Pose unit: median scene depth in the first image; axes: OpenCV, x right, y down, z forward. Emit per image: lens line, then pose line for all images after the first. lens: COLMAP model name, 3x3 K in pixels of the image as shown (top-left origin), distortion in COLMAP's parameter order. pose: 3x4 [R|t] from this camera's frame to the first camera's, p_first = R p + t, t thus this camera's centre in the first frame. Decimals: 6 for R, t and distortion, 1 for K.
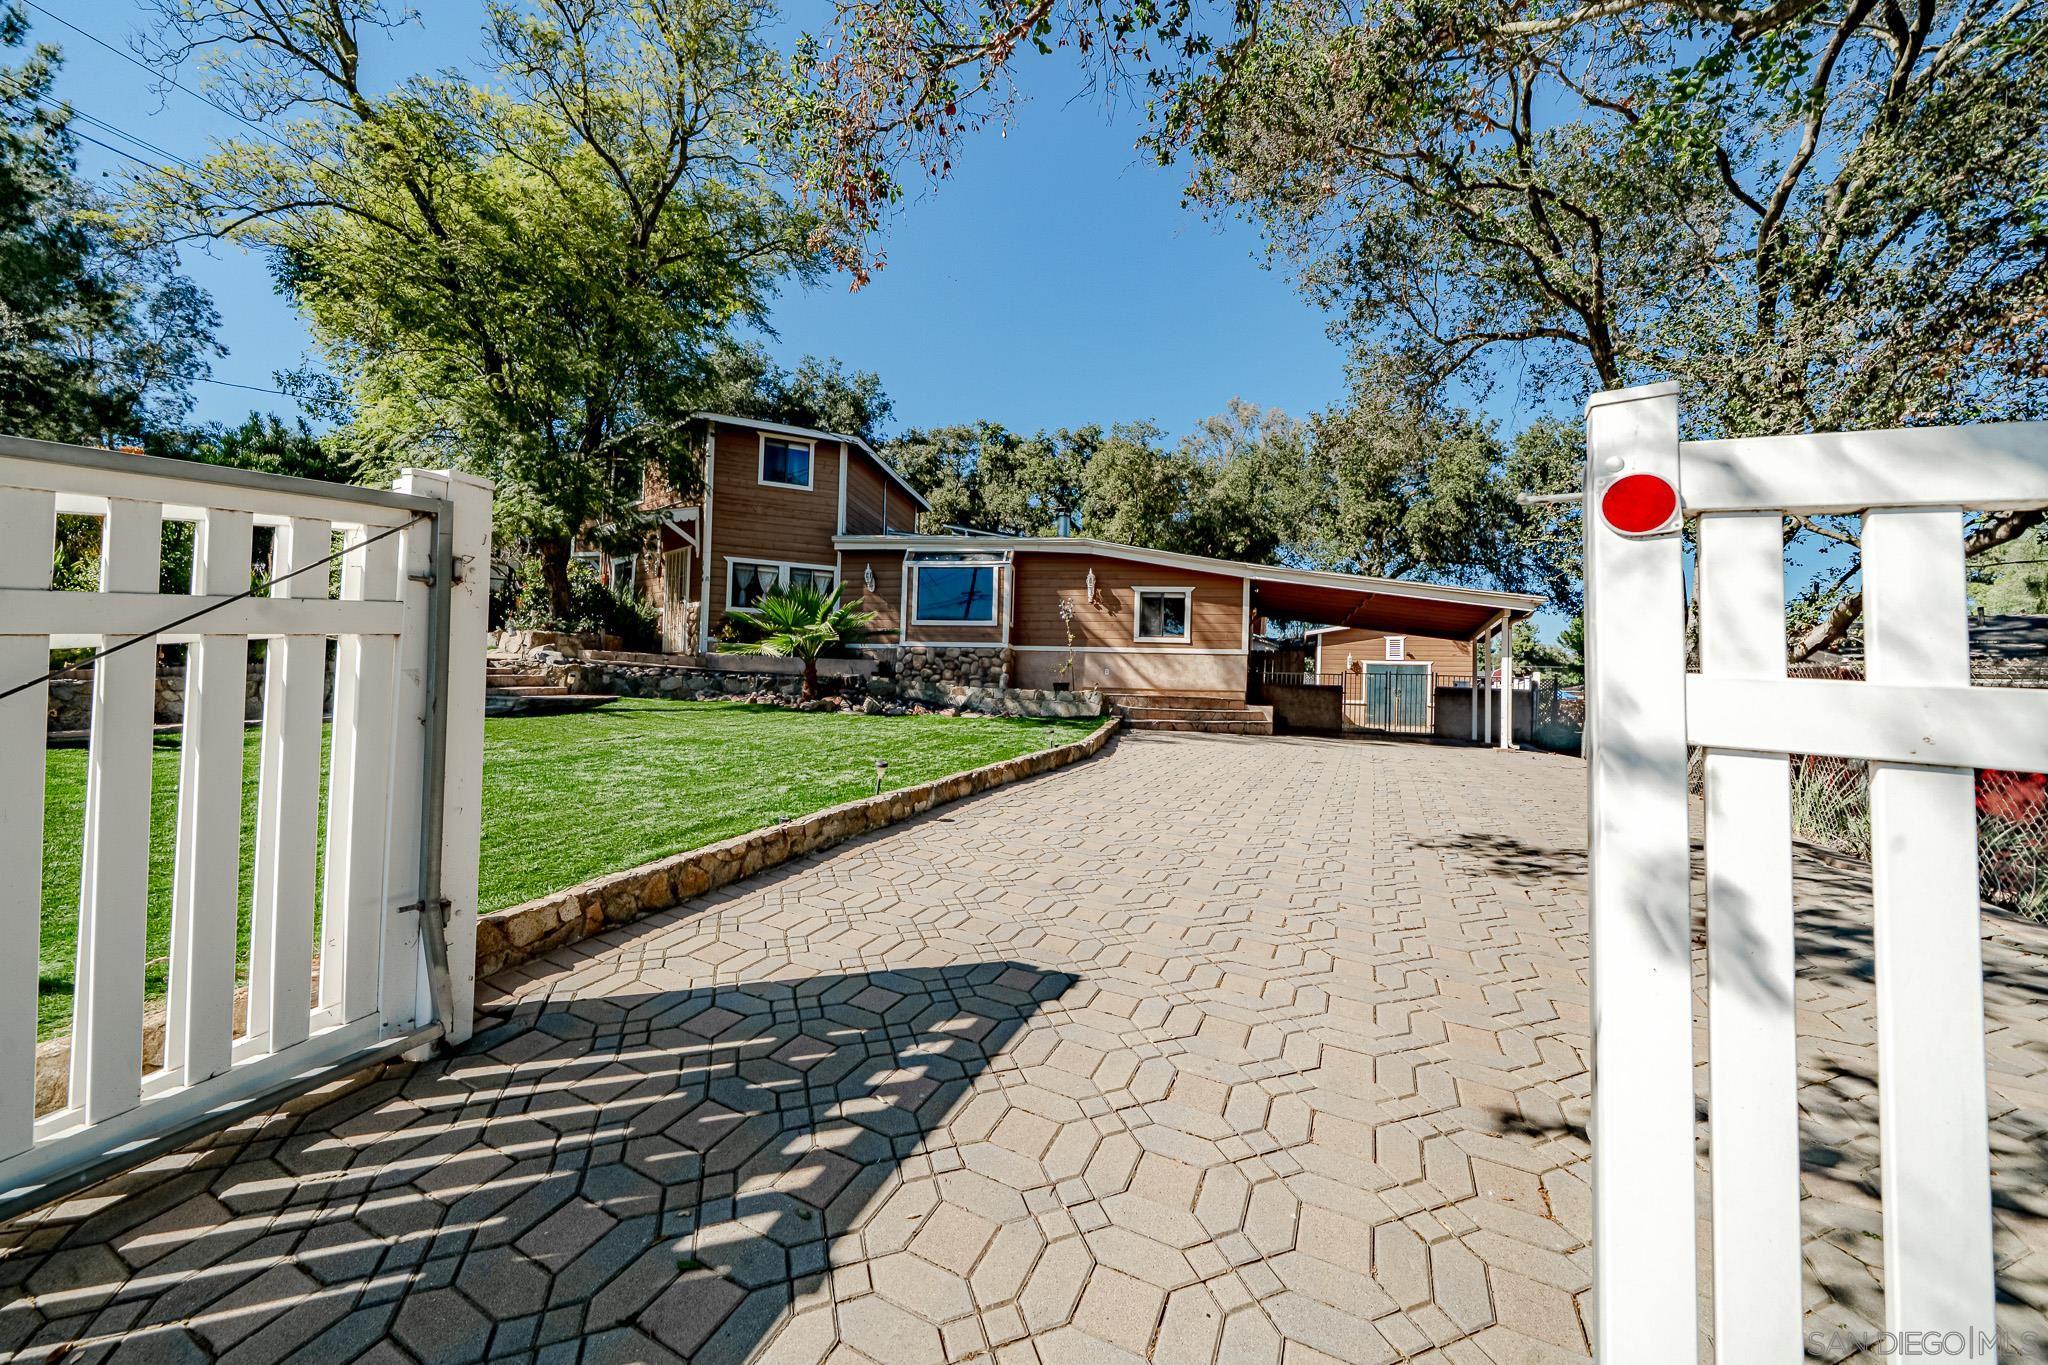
lens RADIAL K [[732.7, 0, 1019.4], [0, 732.7, 682.1], [0, 0, 1]] dist [-0.003275, -0.000091]
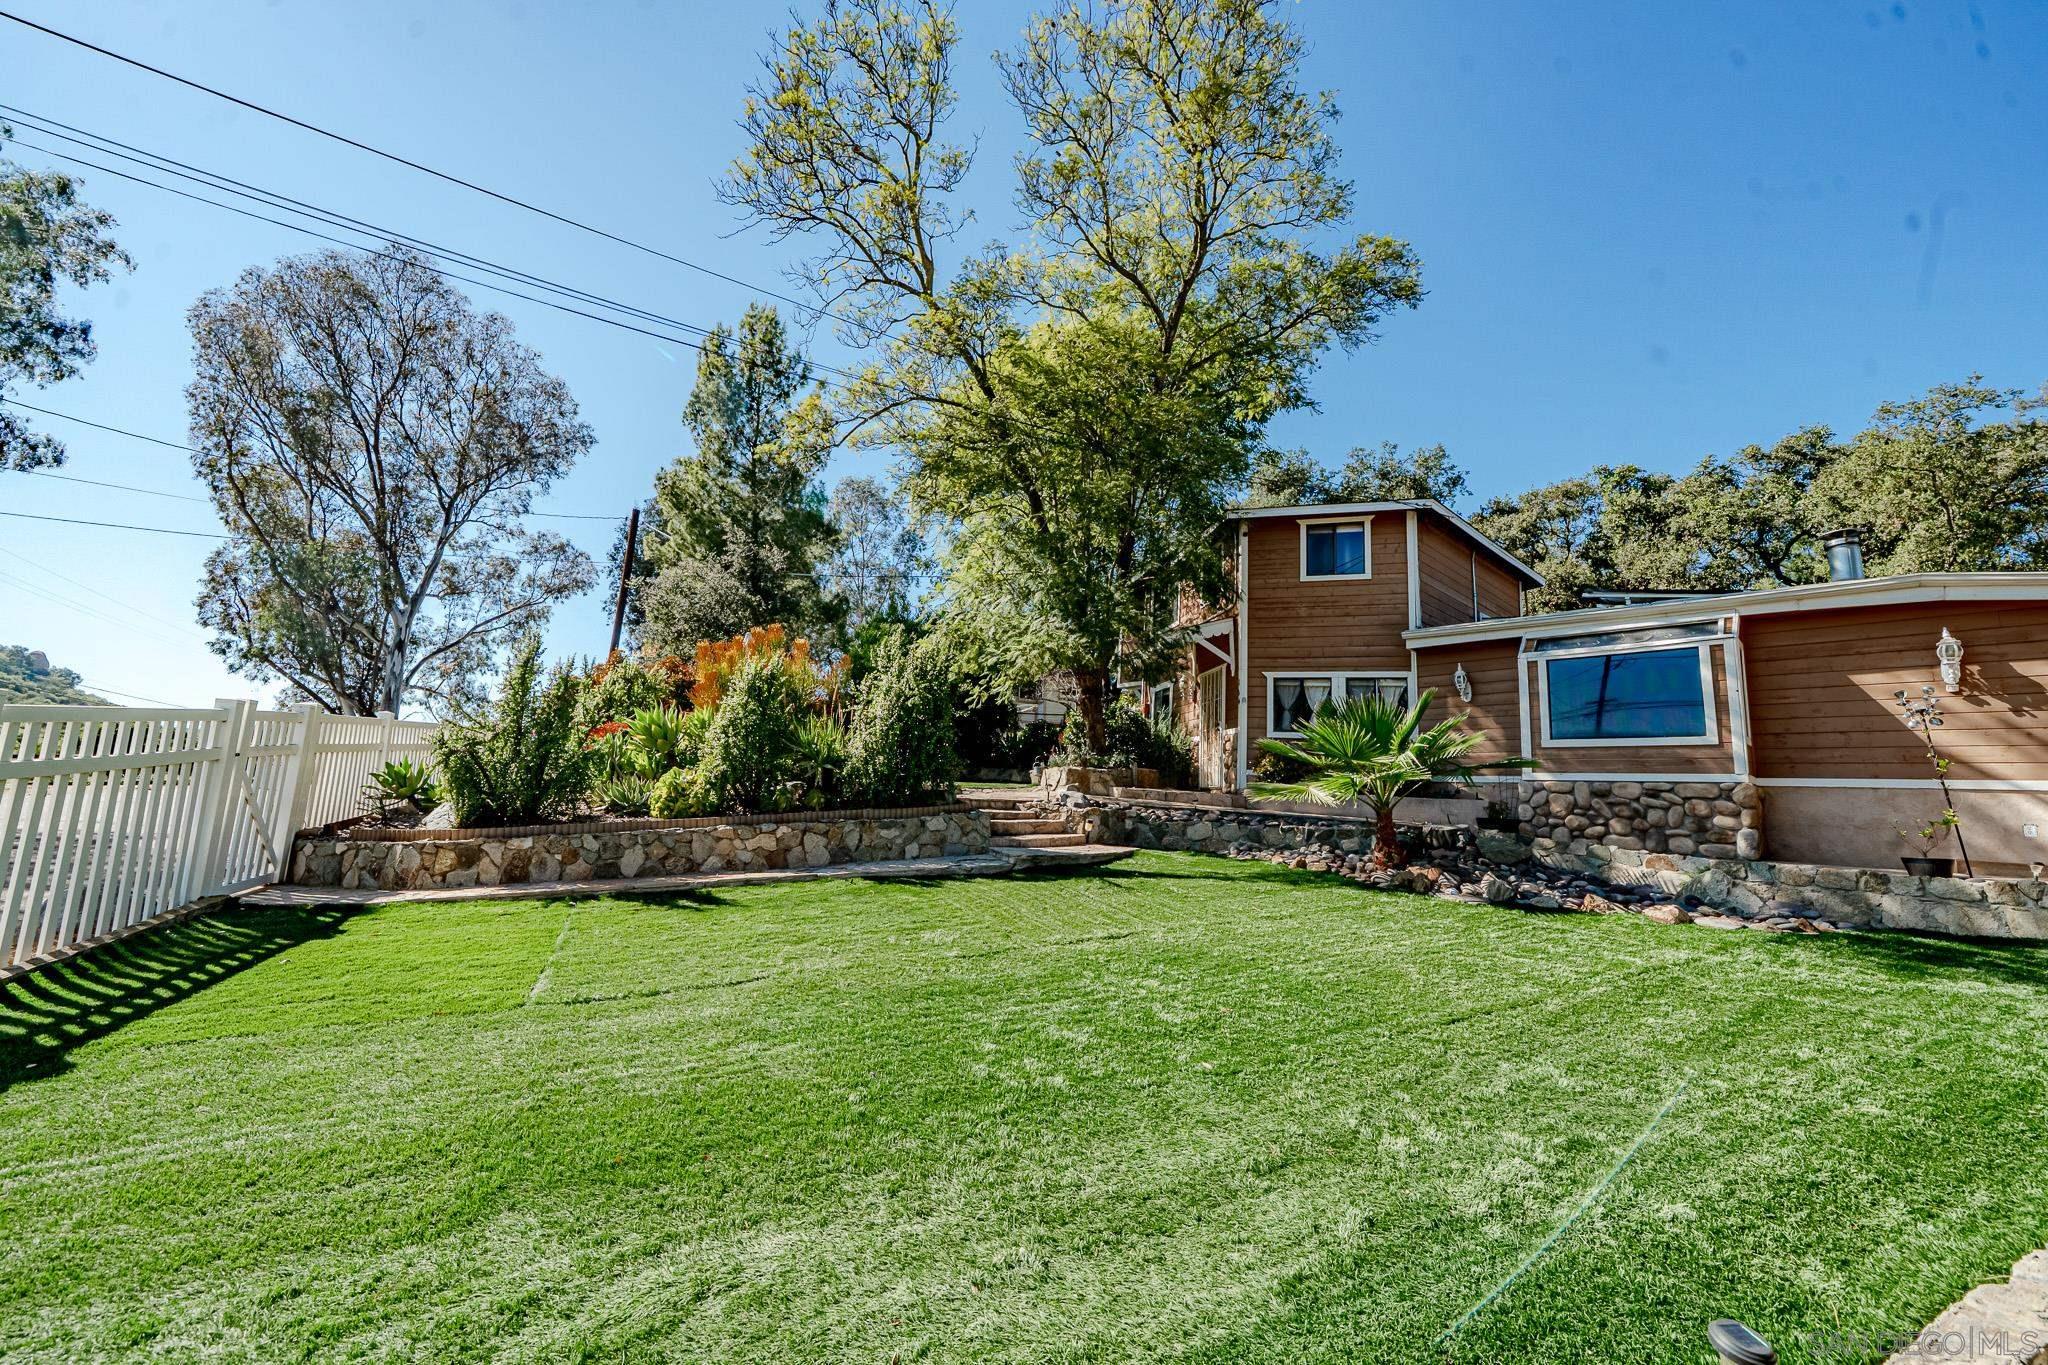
lens RADIAL K [[748.7, 0, 1024.0], [0, 748.7, 682.5], [0, 0, 1]] dist [-0.000491, -0.000040]
pose [[0.756696, -0.086928, -0.647962, -0.058276], [-0.018810, 0.987816, -0.154488, -0.023223], [0.653497, 0.129089, 0.745841, 0.188780]]
